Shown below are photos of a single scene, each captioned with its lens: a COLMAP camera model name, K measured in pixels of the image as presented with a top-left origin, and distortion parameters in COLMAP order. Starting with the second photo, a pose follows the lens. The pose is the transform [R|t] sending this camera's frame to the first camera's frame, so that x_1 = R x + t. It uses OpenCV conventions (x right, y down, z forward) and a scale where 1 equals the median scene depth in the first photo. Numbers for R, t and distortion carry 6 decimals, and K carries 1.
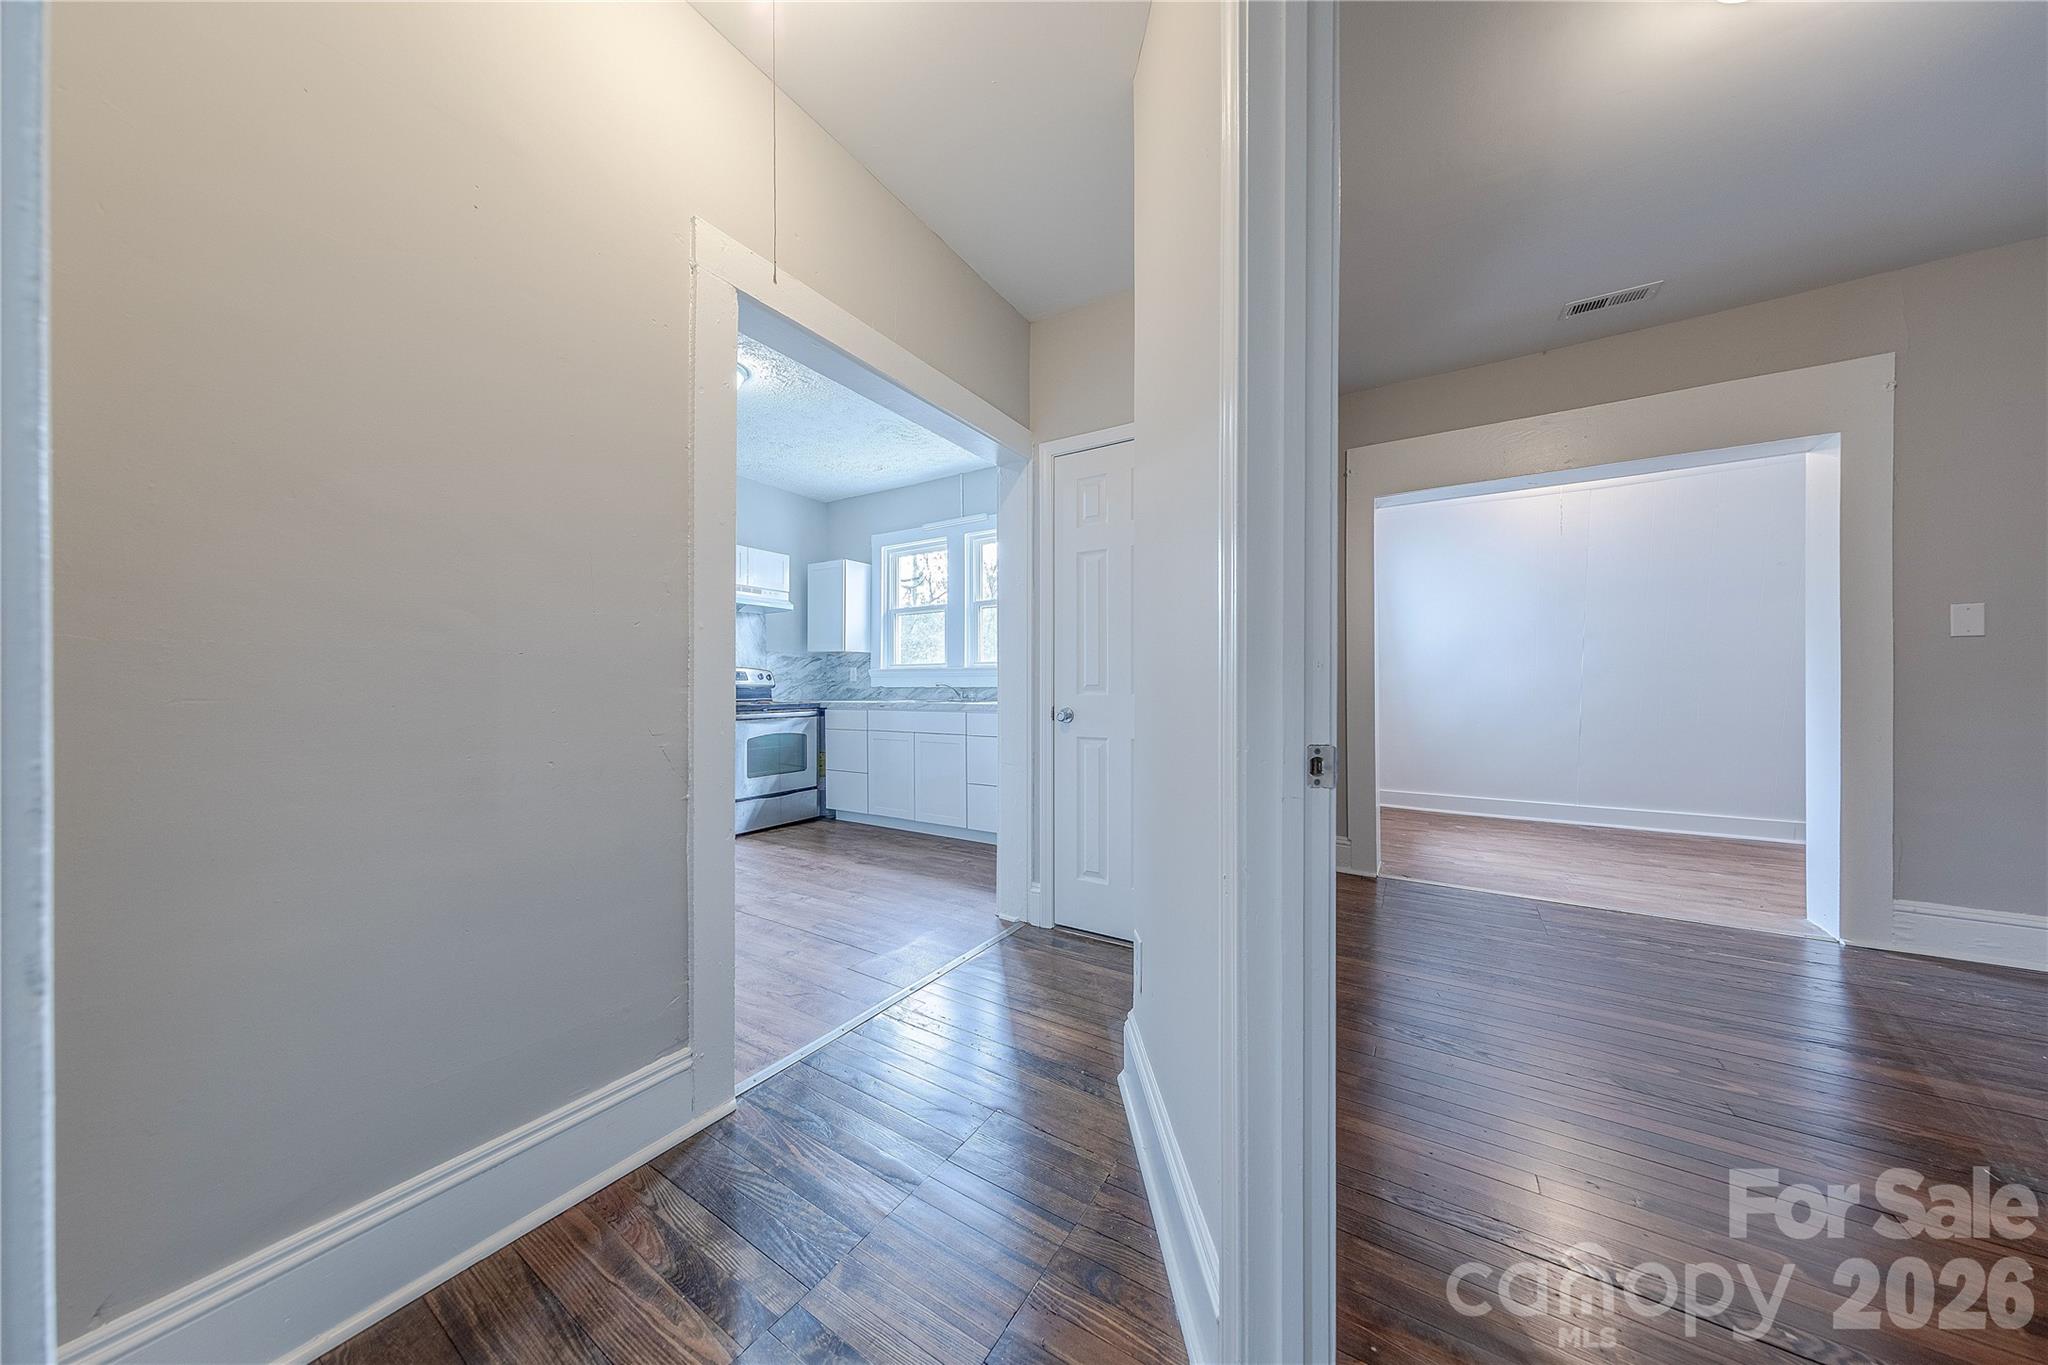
lens RADIAL K [[669.9, 0, 991.6], [0, 669.9, 687.3], [0, 0, 1]] dist [0.016437, -0.004321]
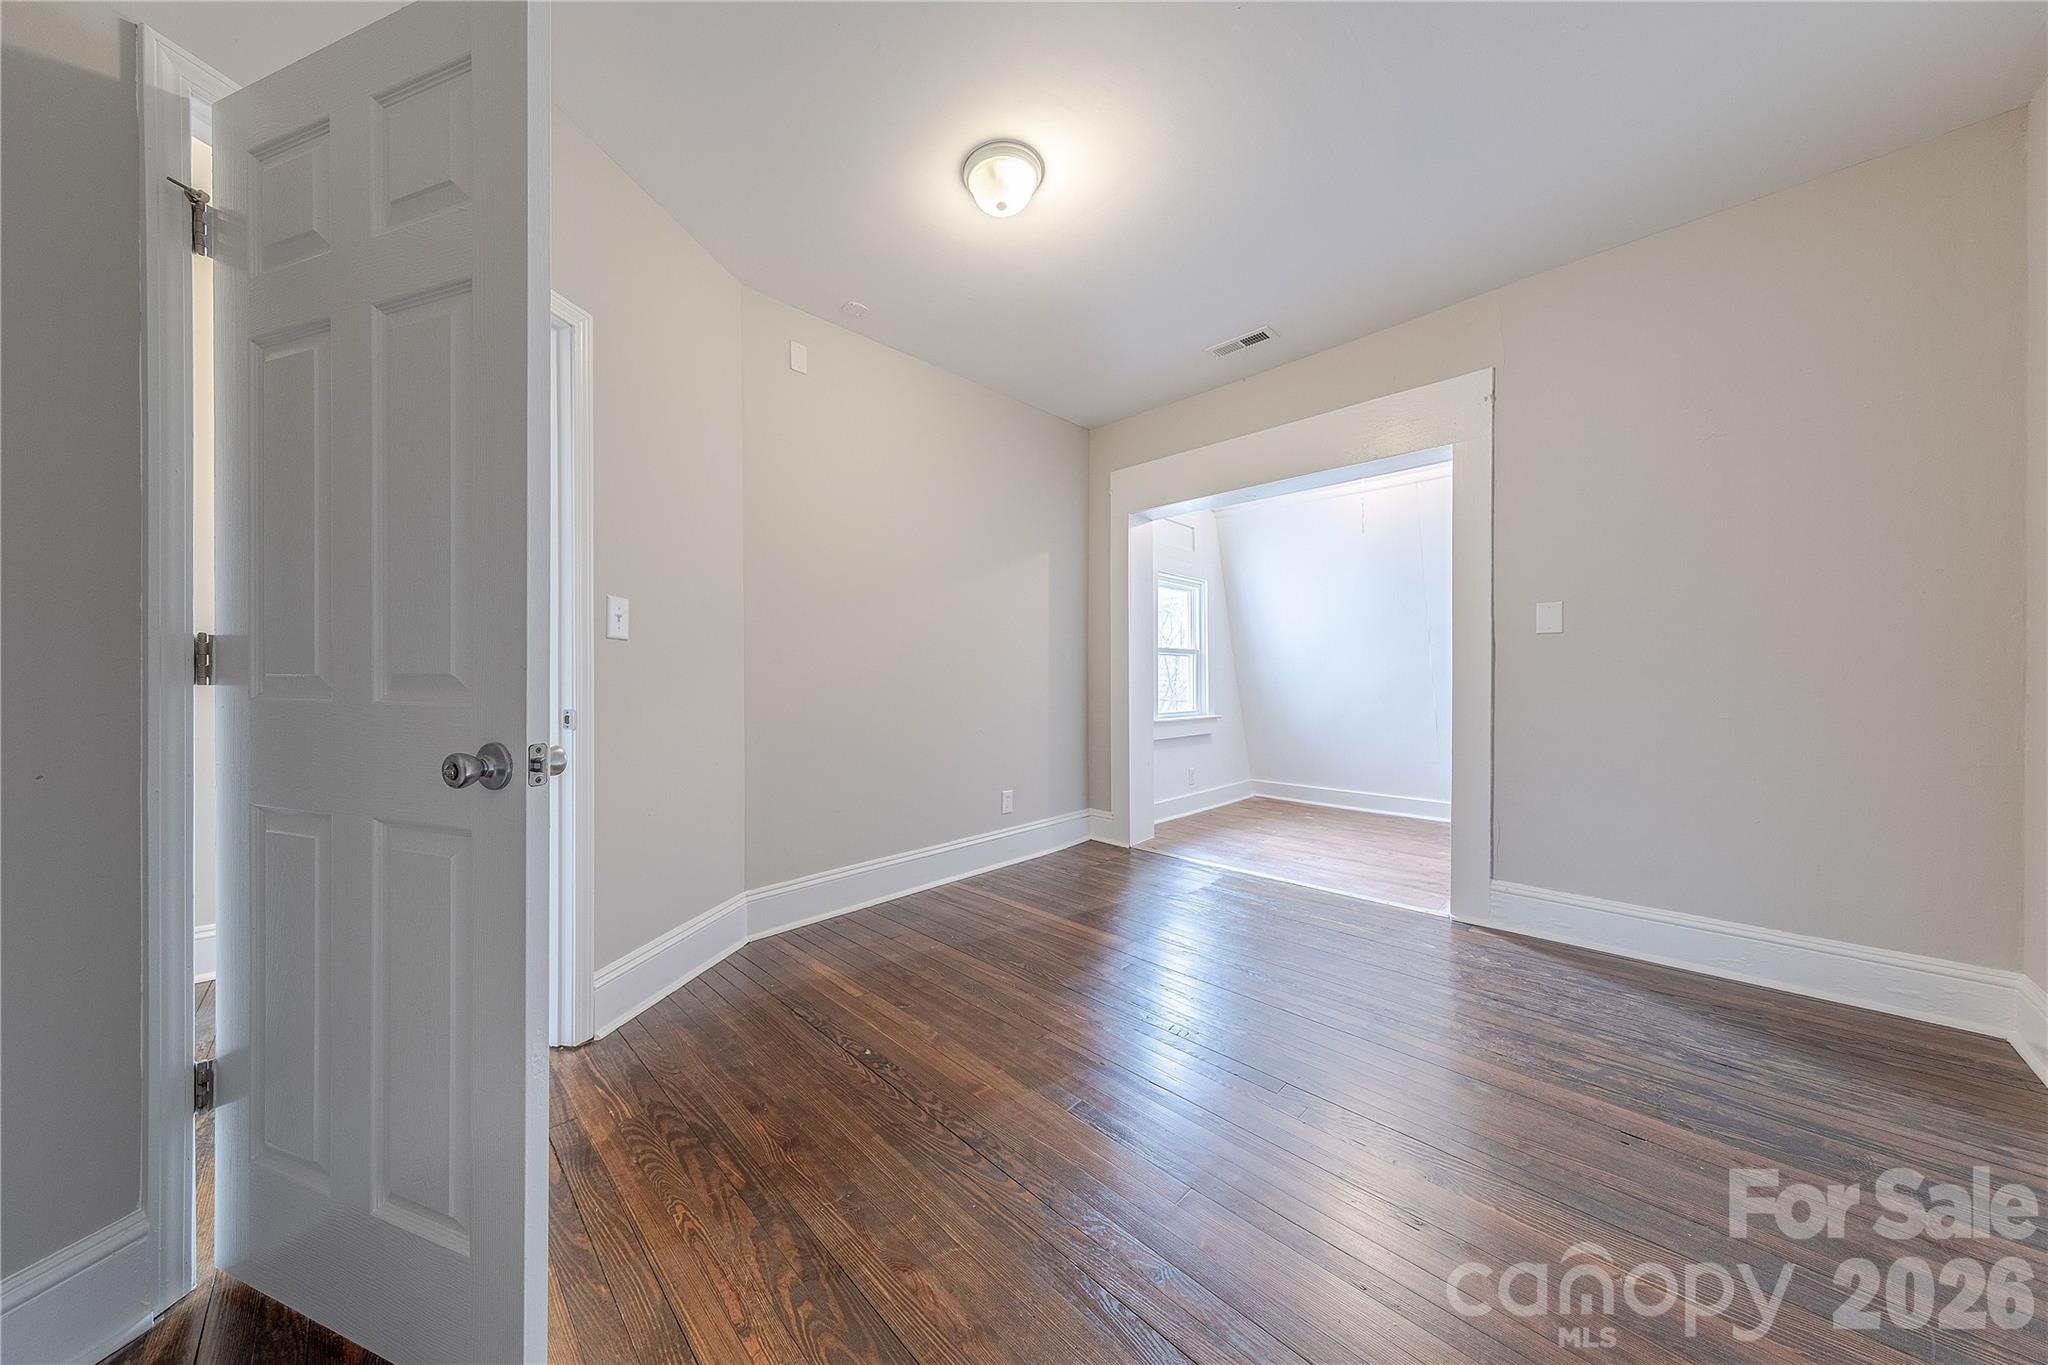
lens RADIAL K [[669.9, 0, 991.6], [0, 669.9, 687.3], [0, 0, 1]] dist [0.016437, -0.004321]
pose [[0.974066, 0.009358, -0.226072, 0.784646], [-0.009547, 0.999954, 0.000255, 0.016817], [0.226064, 0.001910, 0.974111, -0.208881]]
